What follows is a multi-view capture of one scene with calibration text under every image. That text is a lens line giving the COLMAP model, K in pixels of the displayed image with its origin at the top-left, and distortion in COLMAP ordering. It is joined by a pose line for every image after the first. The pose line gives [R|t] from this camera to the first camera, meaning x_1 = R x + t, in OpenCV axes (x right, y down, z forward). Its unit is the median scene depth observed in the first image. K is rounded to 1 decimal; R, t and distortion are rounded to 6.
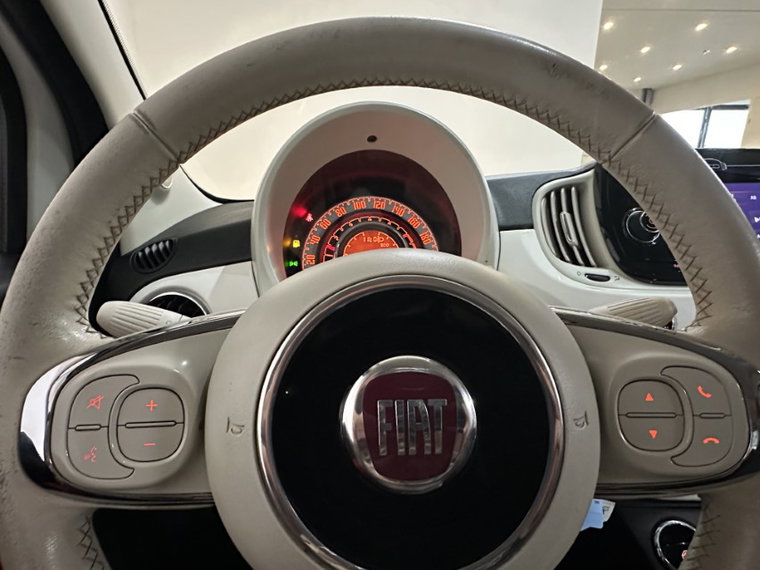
lens RADIAL K [[414.1, 0, 387.0], [0, 414.1, 302.1], [0, 0, 1]] dist [0.000676, -0.000628]
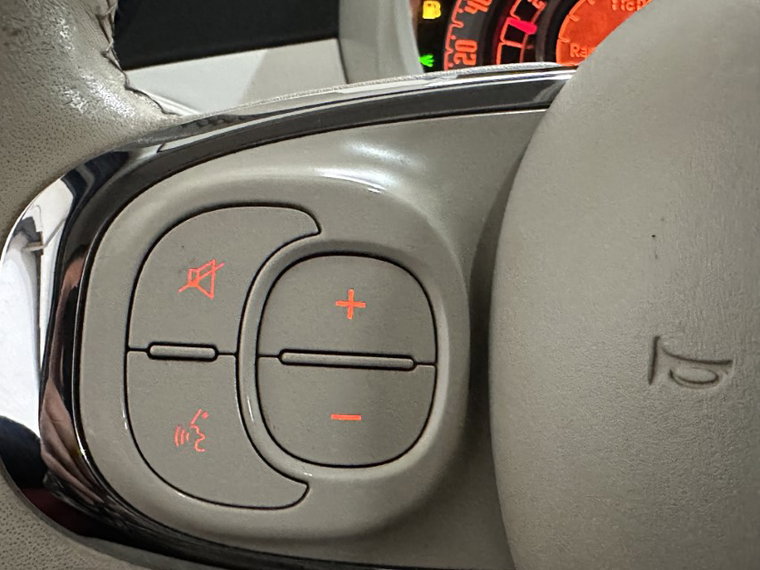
lens RADIAL K [[896.7, 0, 365.2], [0, 896.7, 327.9], [0, 0, 1]] dist [0.008257, 0.000000]
pose [[0.997394, 0.059908, -0.040202, -0.263696], [-0.056299, 0.994740, 0.085573, 0.103207], [0.045117, -0.083087, 0.995520, 0.142817]]
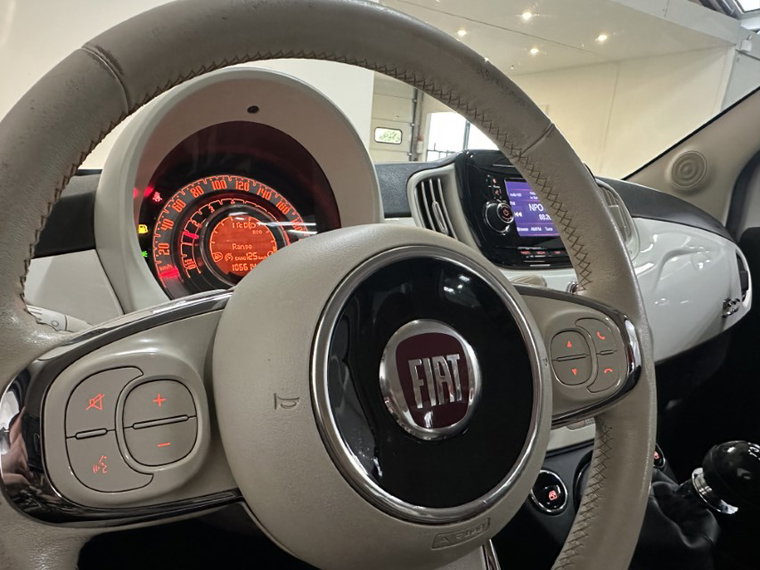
lens RADIAL K [[509.8, 0, 369.8], [0, 509.8, 312.1], [0, 0, 1]] dist [-0.010566, 0.004411]
pose [[0.890441, -0.055980, 0.451644, -0.322973], [0.061019, 0.998131, 0.003412, 0.046071], [-0.450990, 0.024520, 0.892192, -0.064937]]
